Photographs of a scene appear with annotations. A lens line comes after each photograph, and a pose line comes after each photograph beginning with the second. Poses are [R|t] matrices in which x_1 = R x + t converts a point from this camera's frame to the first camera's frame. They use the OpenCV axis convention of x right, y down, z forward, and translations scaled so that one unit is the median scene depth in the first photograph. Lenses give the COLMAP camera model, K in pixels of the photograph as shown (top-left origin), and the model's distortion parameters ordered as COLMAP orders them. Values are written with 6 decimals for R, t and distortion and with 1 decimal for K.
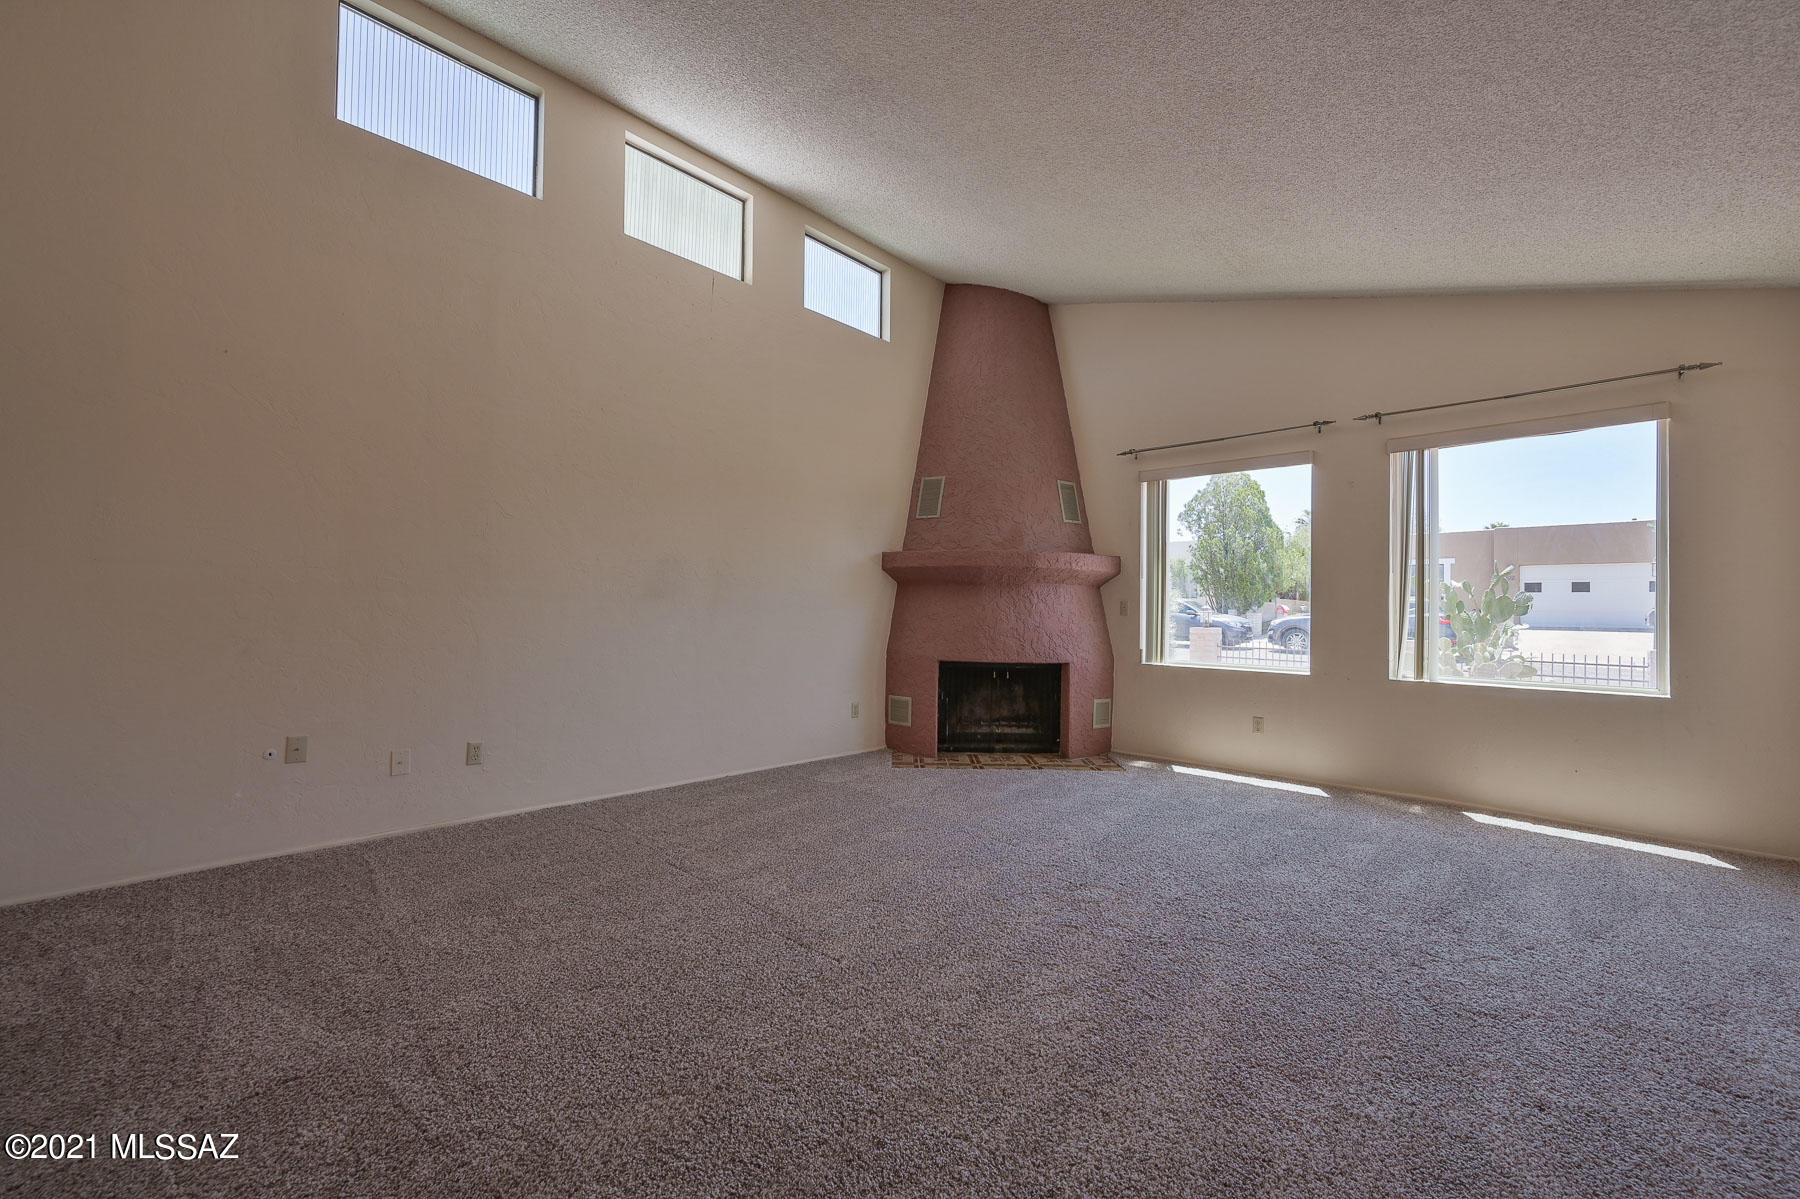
lens RADIAL K [[710.7, 0, 908.8], [0, 710.7, 595.6], [0, 0, 1]] dist [-0.002361, 0.000259]
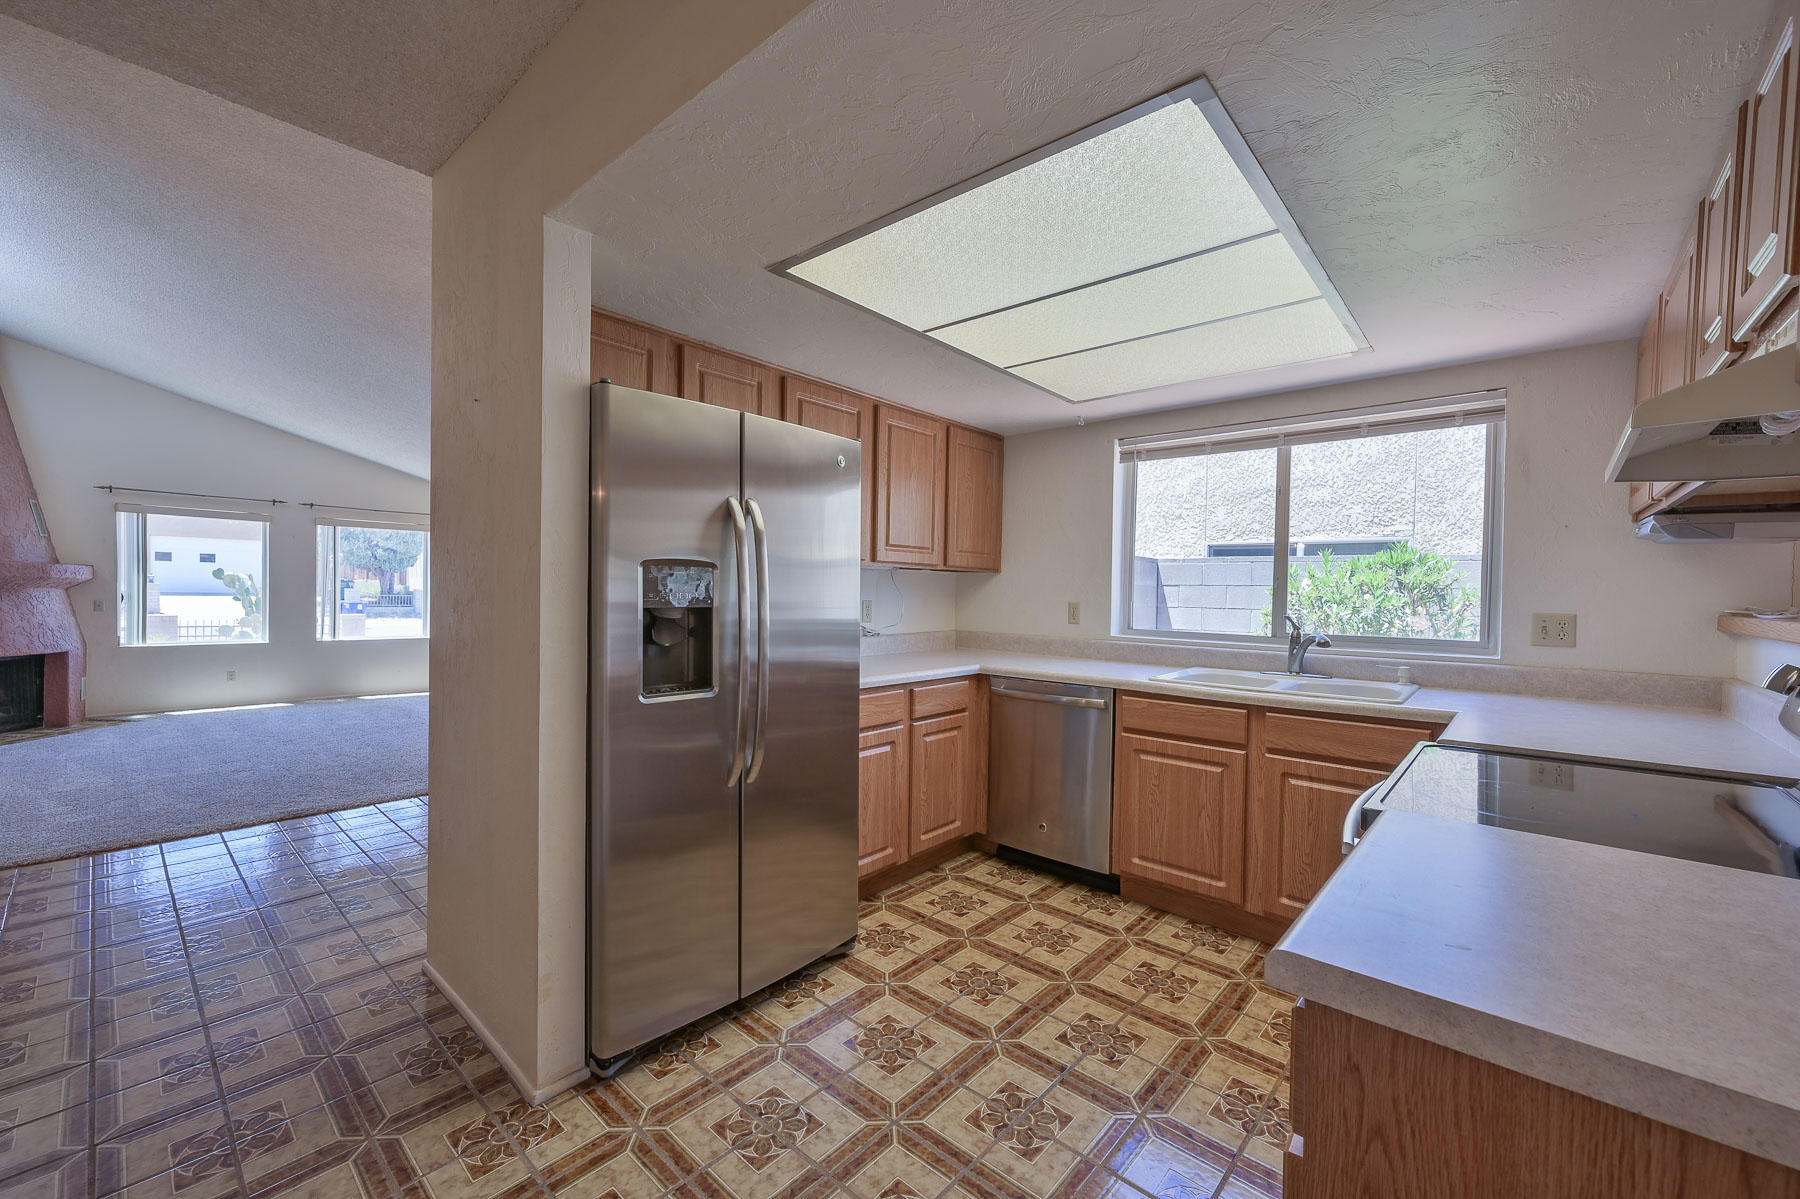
lens RADIAL K [[710.7, 0, 901.2], [0, 710.7, 601.1], [0, 0, 1]] dist [-0.002361, 0.000259]
pose [[-0.020776, -0.026553, 0.999431, -1.072379], [-0.041598, 0.998805, 0.025672, -0.089118], [-0.998918, -0.041041, -0.021856, -0.462215]]
